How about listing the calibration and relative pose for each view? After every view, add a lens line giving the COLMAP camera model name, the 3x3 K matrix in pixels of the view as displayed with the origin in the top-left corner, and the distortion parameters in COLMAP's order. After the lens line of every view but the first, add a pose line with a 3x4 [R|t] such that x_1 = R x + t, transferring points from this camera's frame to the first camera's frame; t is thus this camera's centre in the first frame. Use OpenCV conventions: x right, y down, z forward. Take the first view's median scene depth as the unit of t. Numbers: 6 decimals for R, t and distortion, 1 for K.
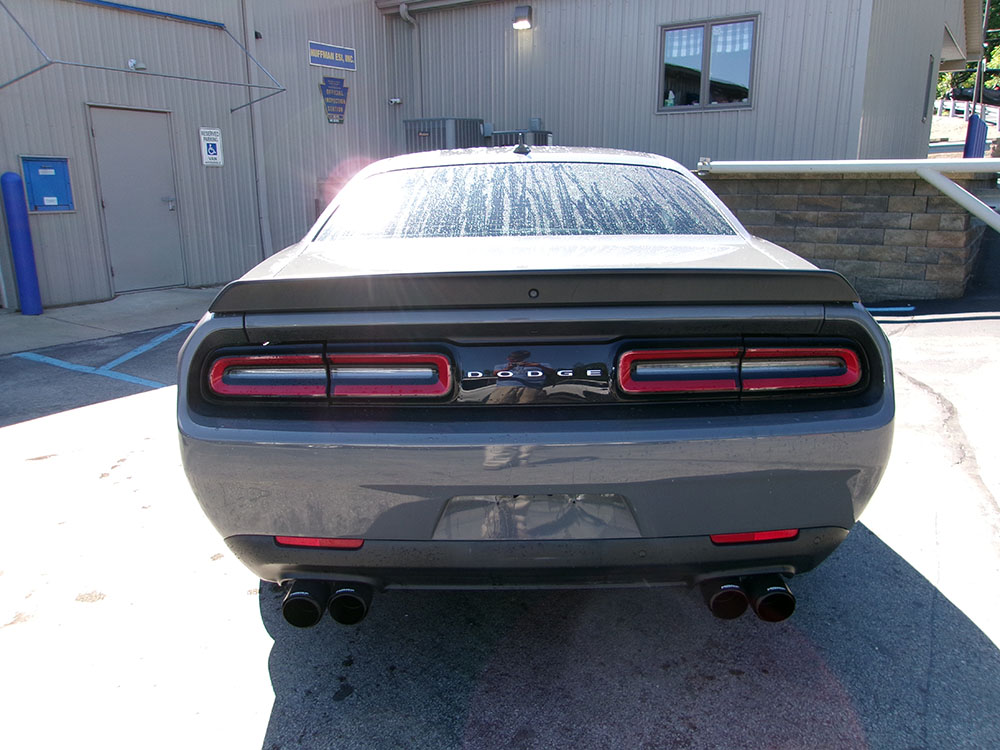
lens RADIAL K [[793.3, 0, 500.0], [0, 793.3, 375.0], [0, 0, 1]] dist [-0.003134, 0.075640]
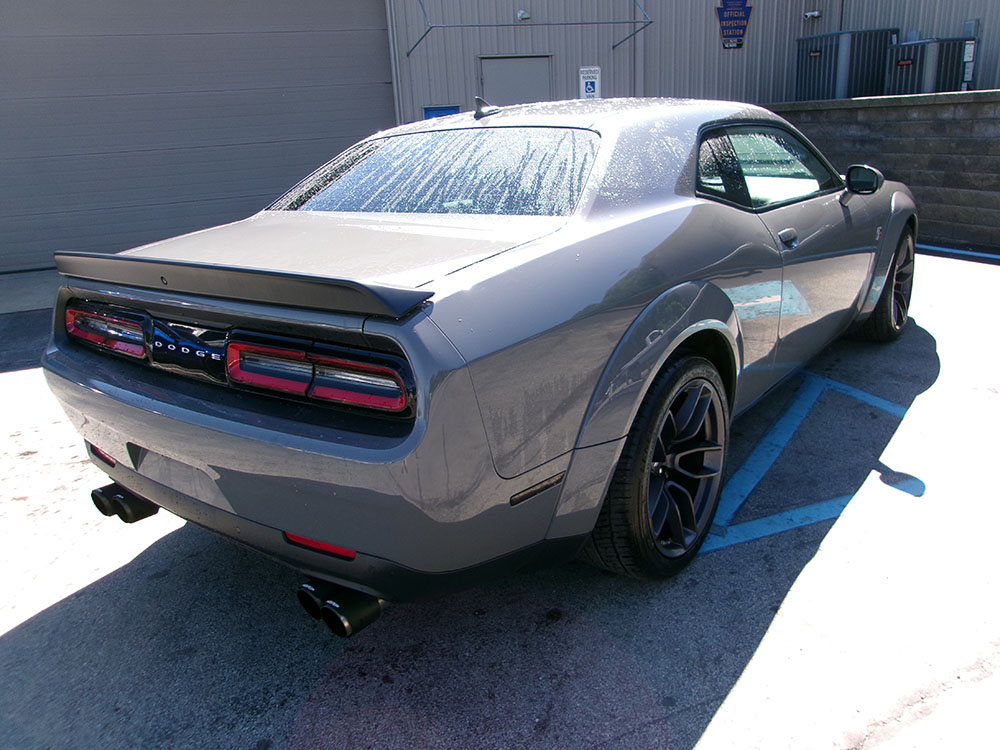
lens RADIAL K [[797.3, 0, 500.0], [0, 797.3, 375.0], [0, 0, 1]] dist [0.001611, 0.011522]
pose [[0.790220, 0.159214, -0.591780, 0.224999], [-0.102522, 0.986398, 0.128483, -0.032931], [0.604187, -0.040859, 0.795794, 0.077266]]
